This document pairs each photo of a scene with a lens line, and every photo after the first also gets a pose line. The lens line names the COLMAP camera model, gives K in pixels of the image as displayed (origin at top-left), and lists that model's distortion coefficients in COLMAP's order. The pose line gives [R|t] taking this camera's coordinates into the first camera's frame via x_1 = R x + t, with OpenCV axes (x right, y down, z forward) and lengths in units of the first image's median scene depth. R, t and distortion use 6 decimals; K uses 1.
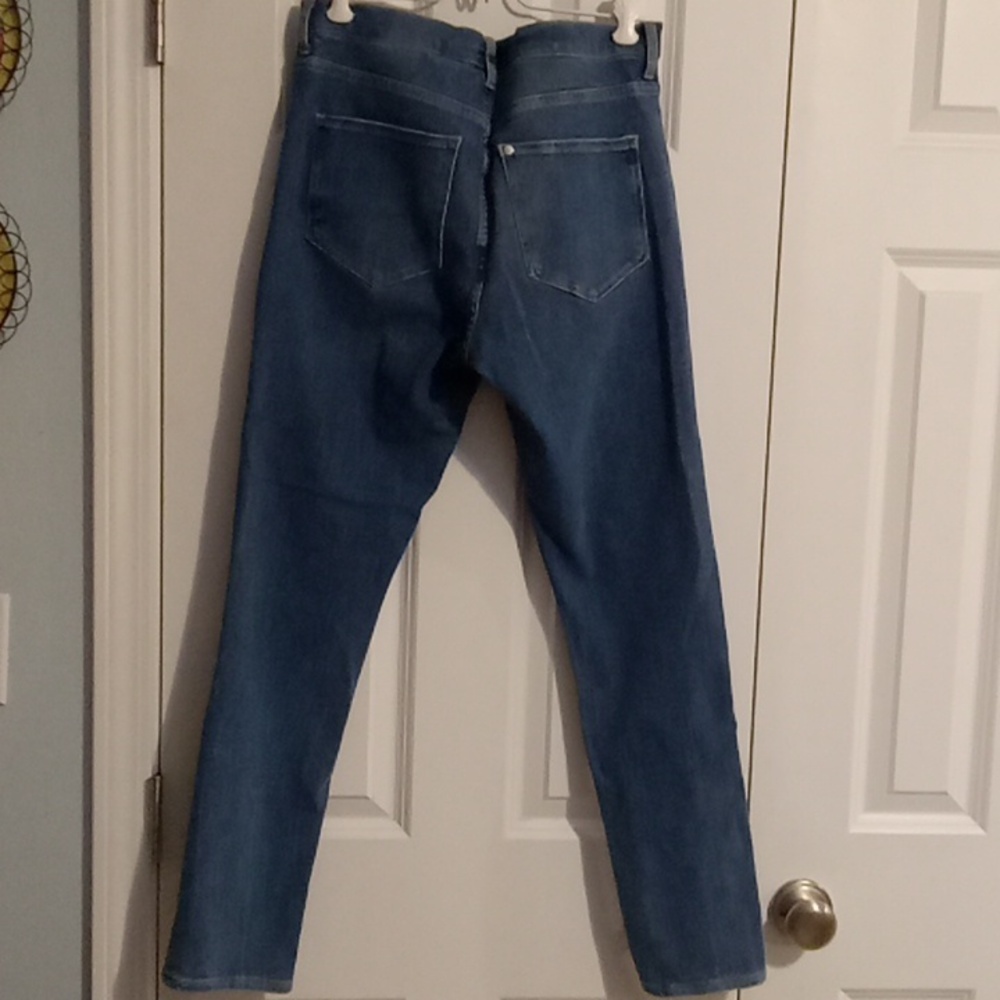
lens RADIAL K [[1488.3, 0, 500.0], [0, 1488.3, 500.0], [0, 0, 1]] dist [0.035230, 0.019386]
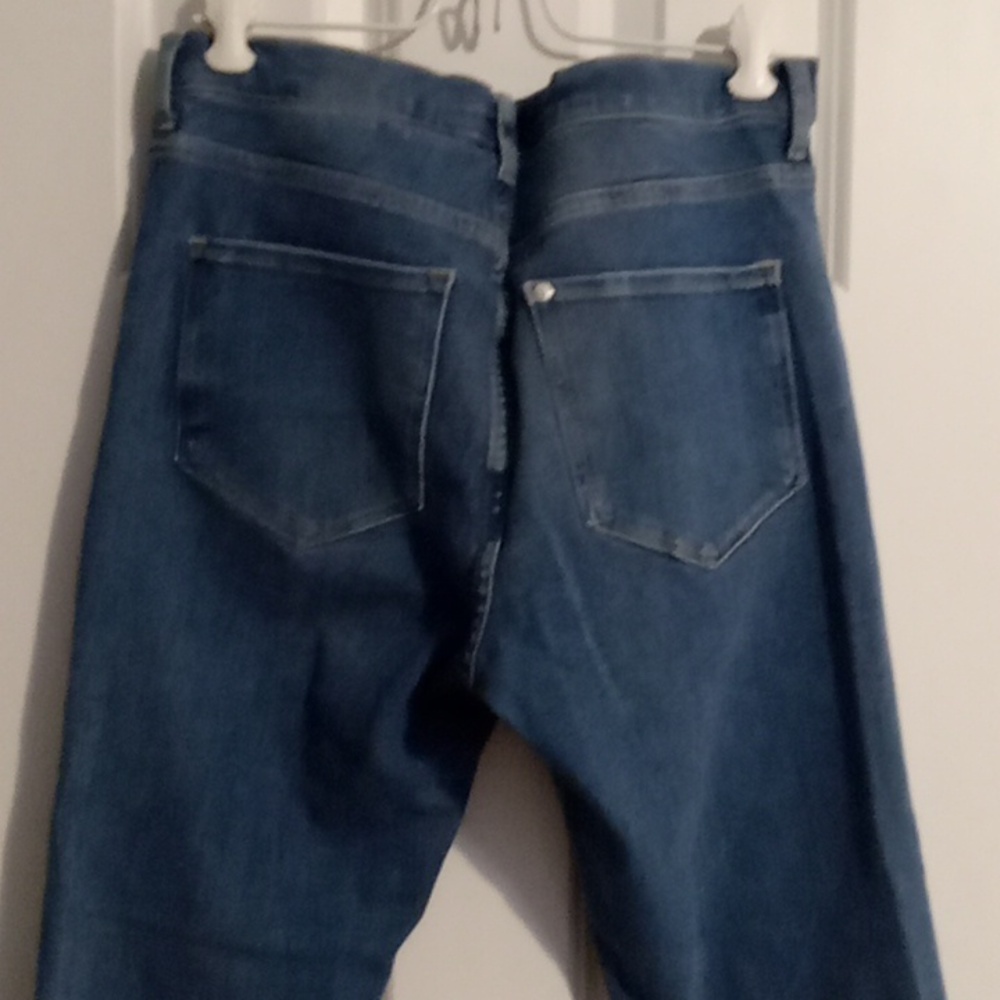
lens RADIAL K [[1417.6, 0, 500.0], [0, 1417.6, 500.0], [0, 0, 1]] dist [-0.003198, -0.000393]
pose [[0.999512, -0.021581, -0.022590, 0.000164], [0.019525, 0.995966, -0.087585, -0.114981], [0.024389, 0.087101, 0.995901, 0.494133]]
